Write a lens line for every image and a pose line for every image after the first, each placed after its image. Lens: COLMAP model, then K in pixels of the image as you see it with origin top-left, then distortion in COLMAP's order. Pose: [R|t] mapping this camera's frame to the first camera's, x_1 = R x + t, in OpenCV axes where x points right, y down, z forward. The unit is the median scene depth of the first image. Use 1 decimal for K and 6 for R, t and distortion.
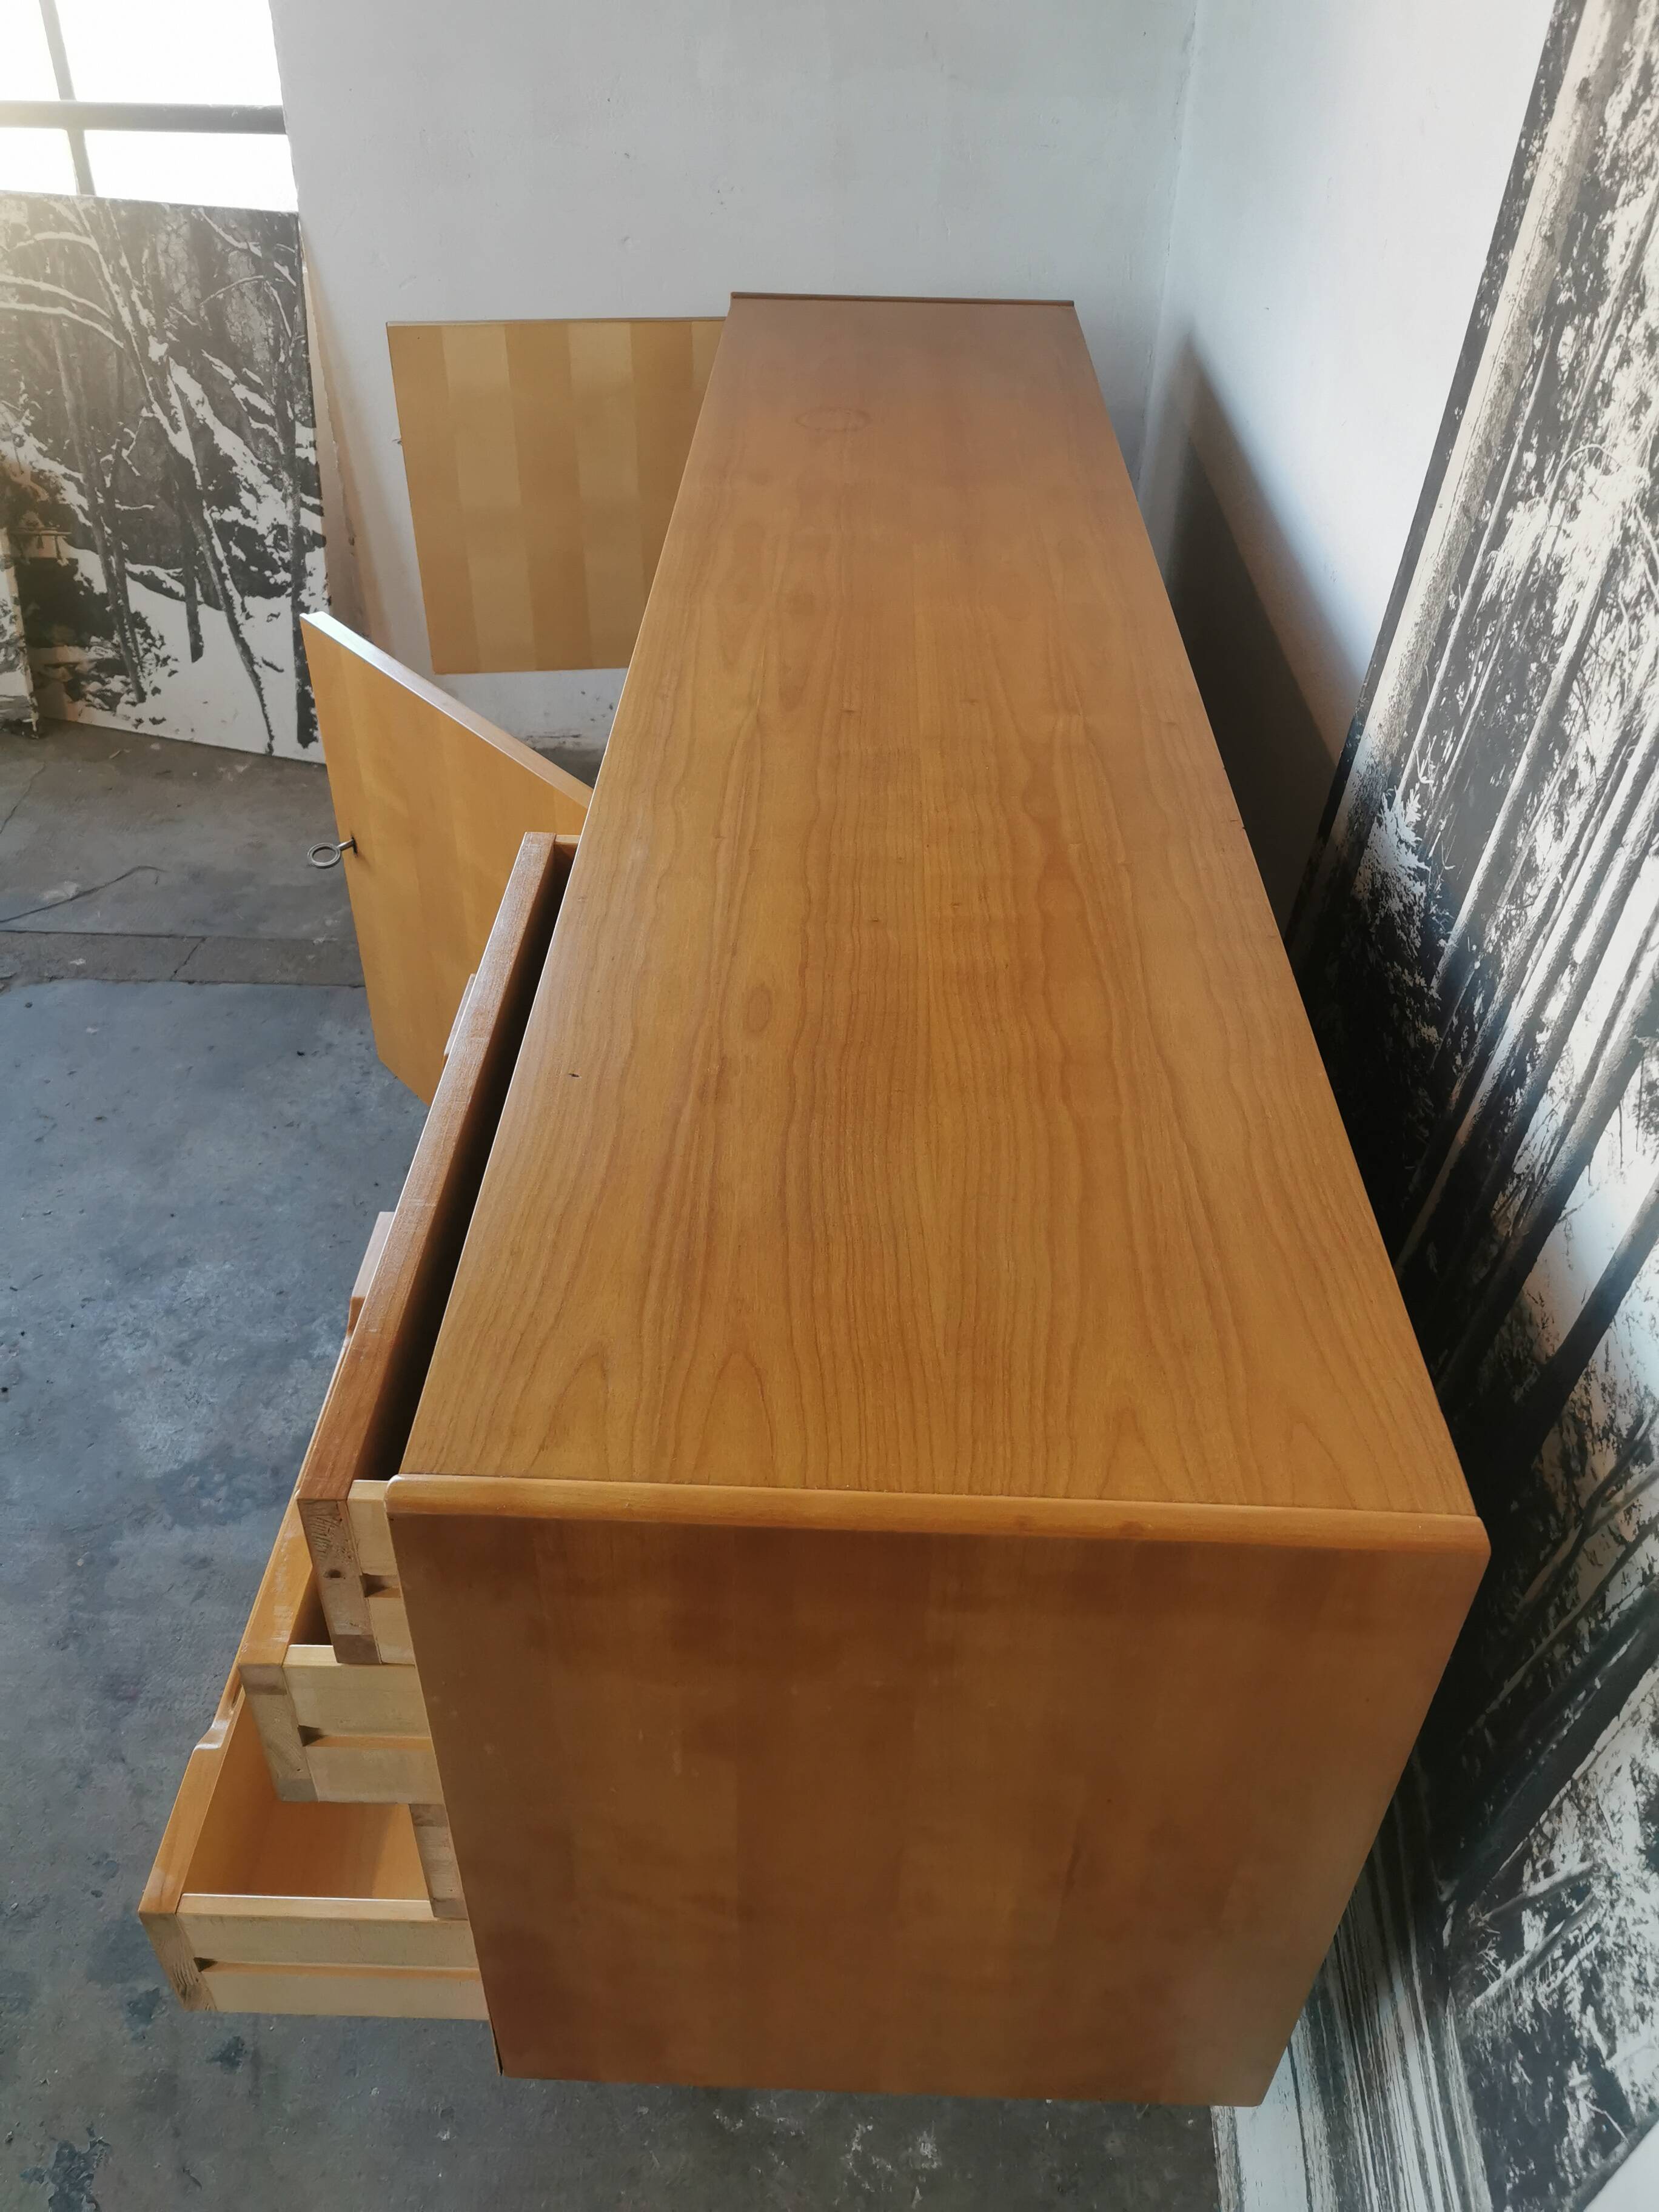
lens RADIAL K [[1731.2, 0, 811.7], [0, 1731.2, 1101.9], [0, 0, 1]] dist [0.057402, -0.082486]
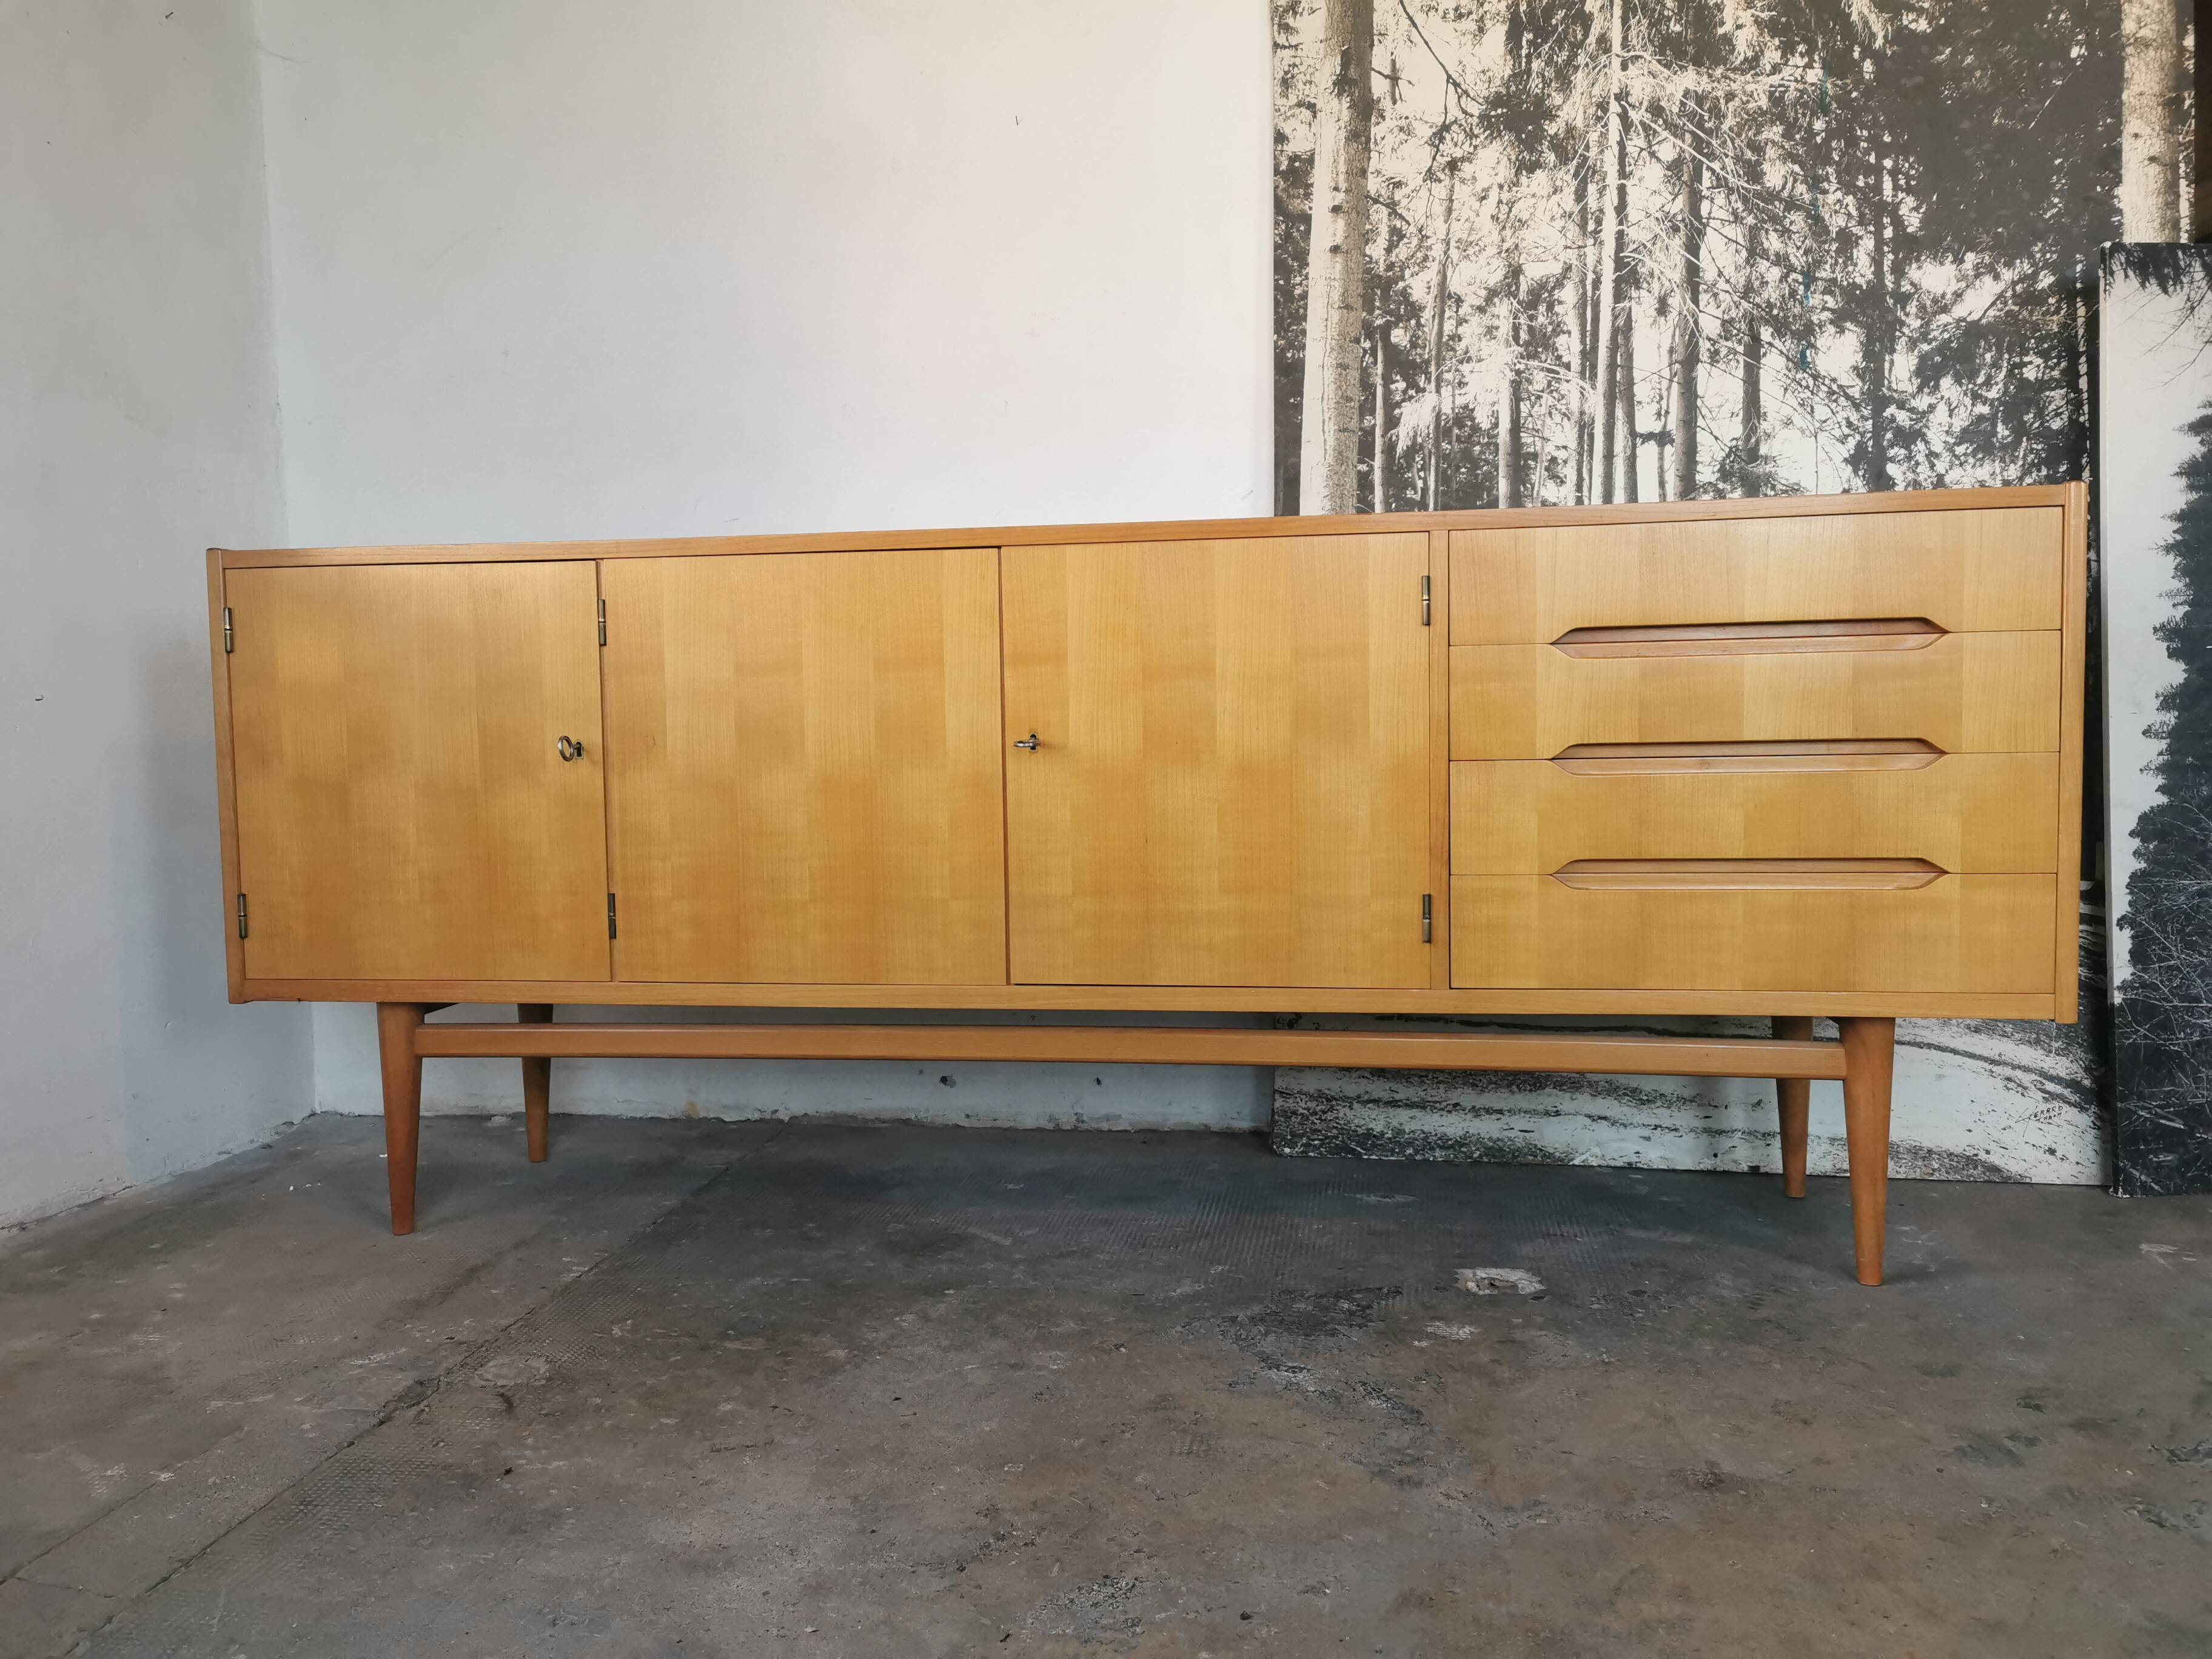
lens RADIAL K [[1731.2, 0, 1100.4], [0, 1731.2, 817.6], [0, 0, 1]] dist [0.057402, -0.082486]
pose [[0.123823, -0.077146, 0.989301, -1.905288], [0.628735, 0.777409, -0.018072, -0.142987], [-0.767698, 0.624246, 0.144766, 1.344755]]
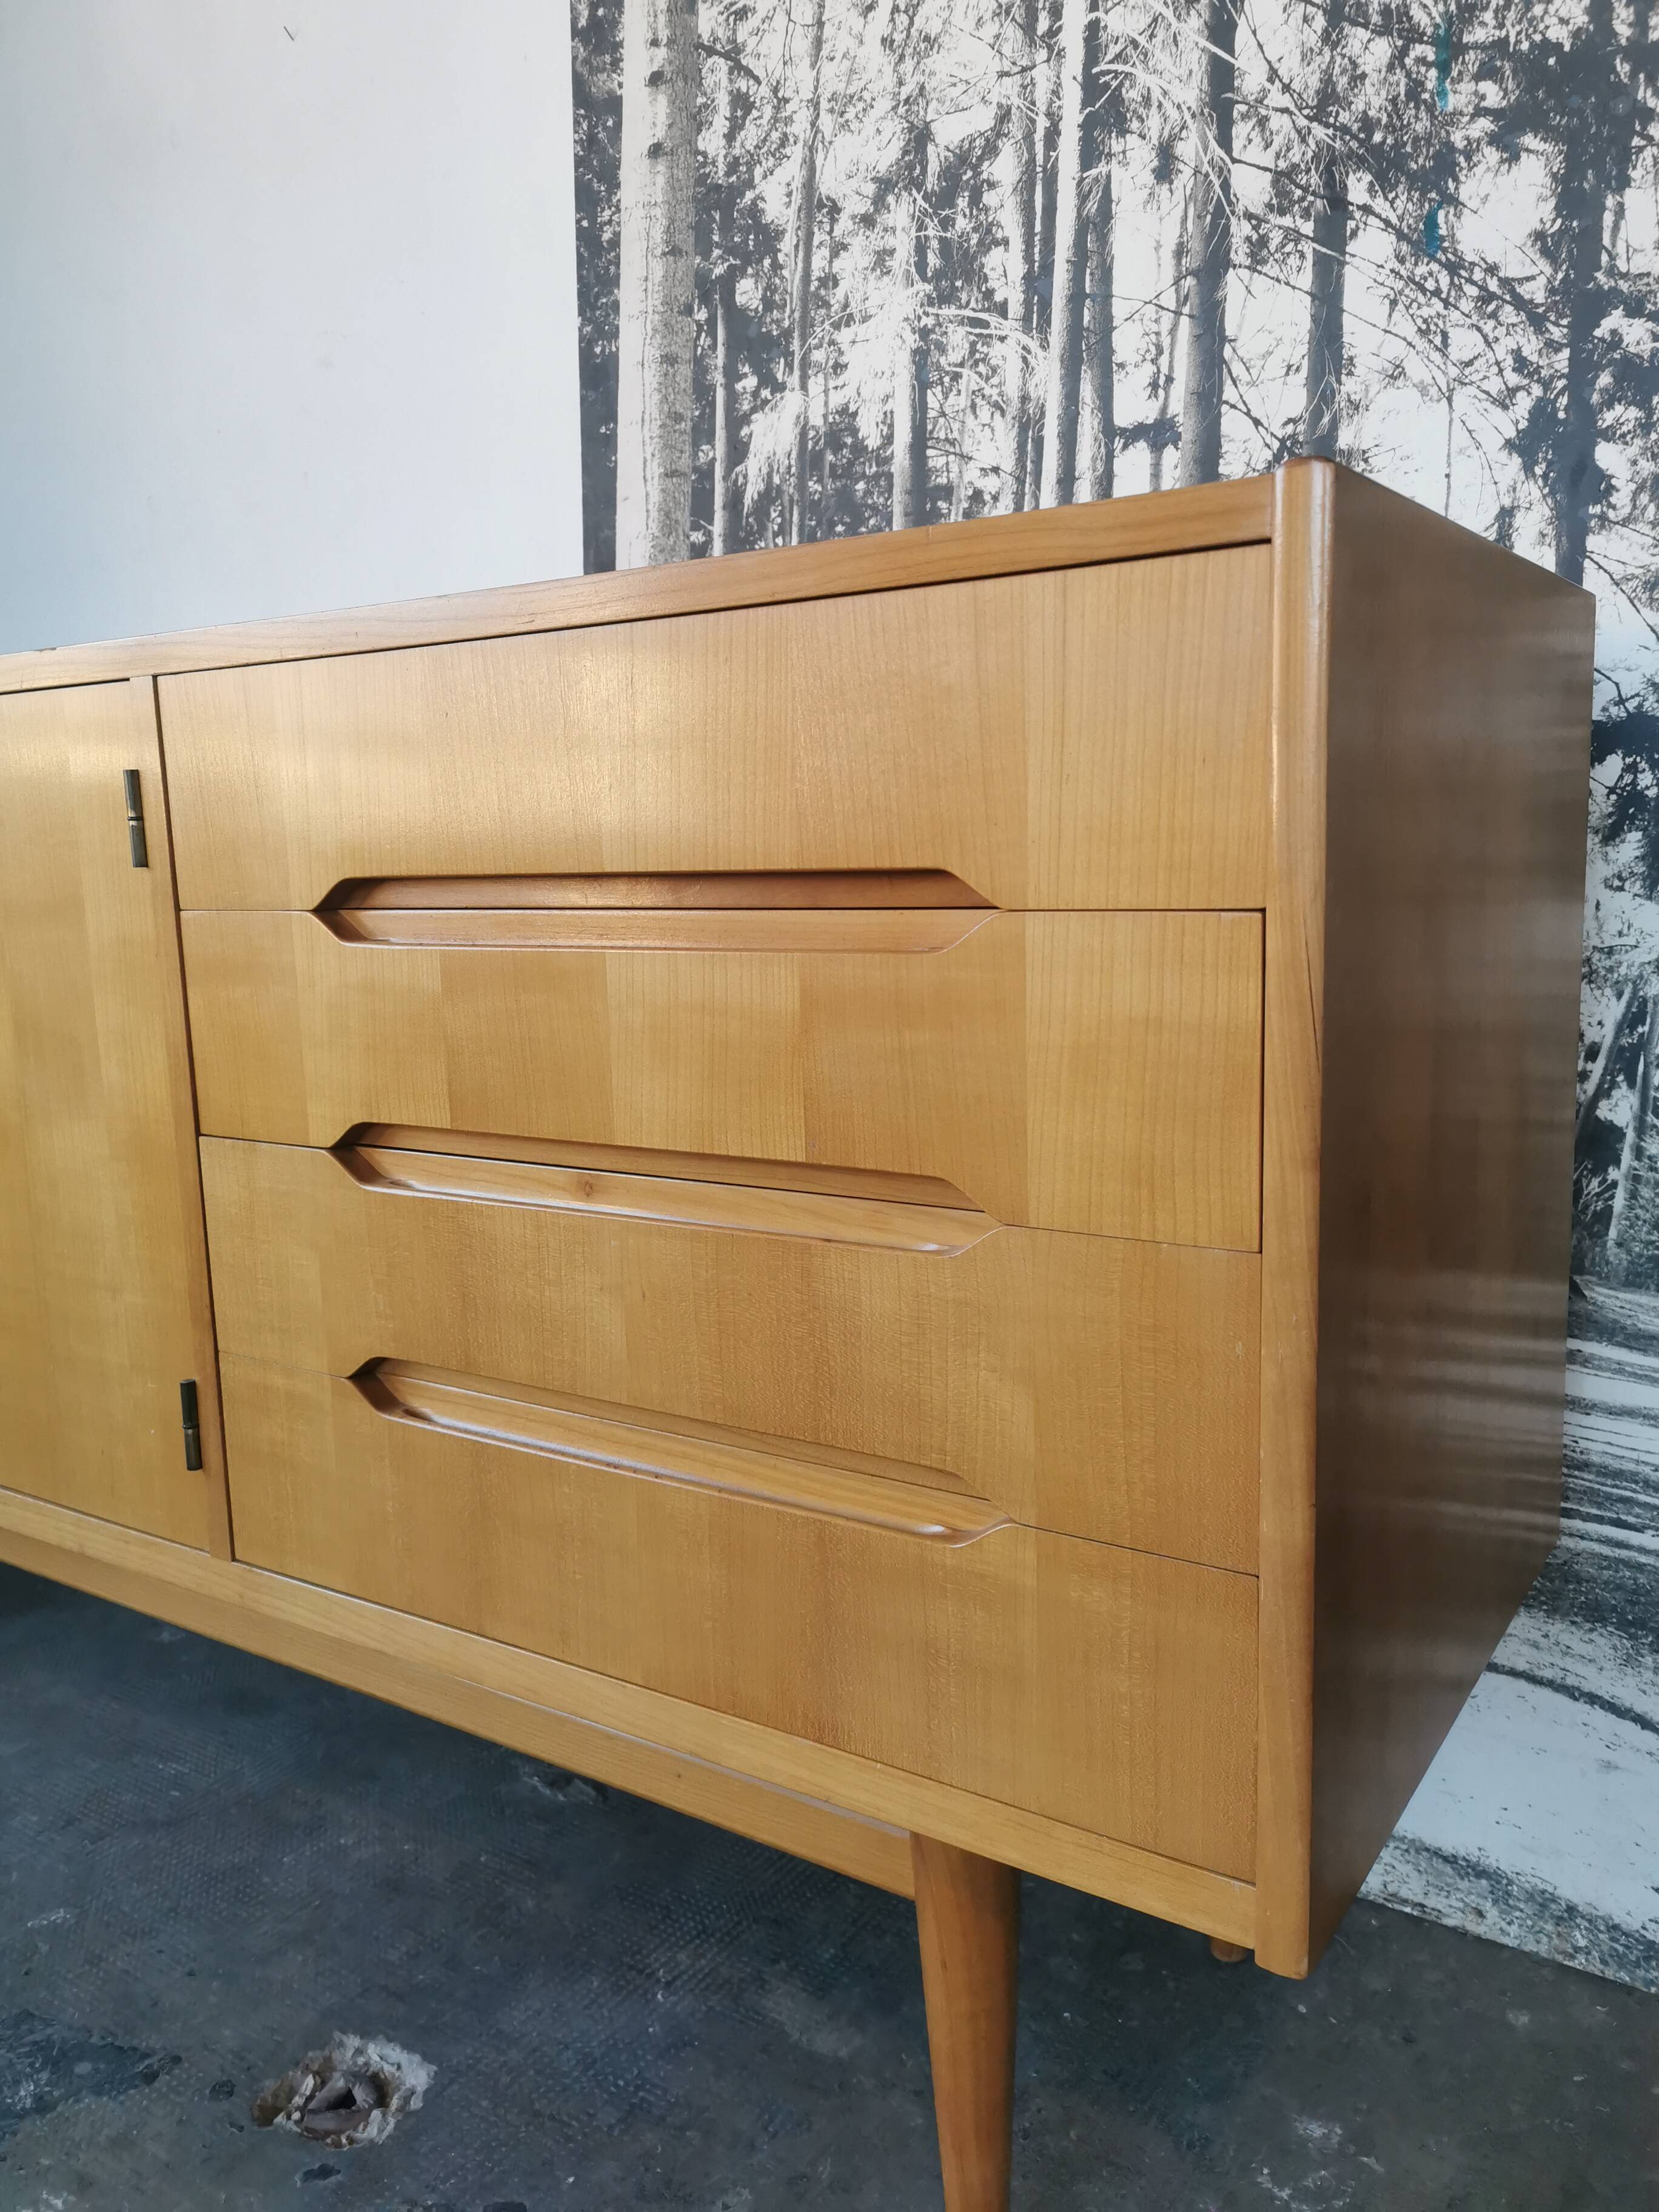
lens RADIAL K [[1735.6, 0, 832.3], [0, 1735.6, 1089.8], [0, 0, 1]] dist [0.063420, -0.094745]
pose [[0.518126, -0.161241, 0.839968, -0.724739], [0.558725, 0.807376, -0.189658, 0.330691], [-0.647590, 0.567578, 0.508412, 0.619669]]
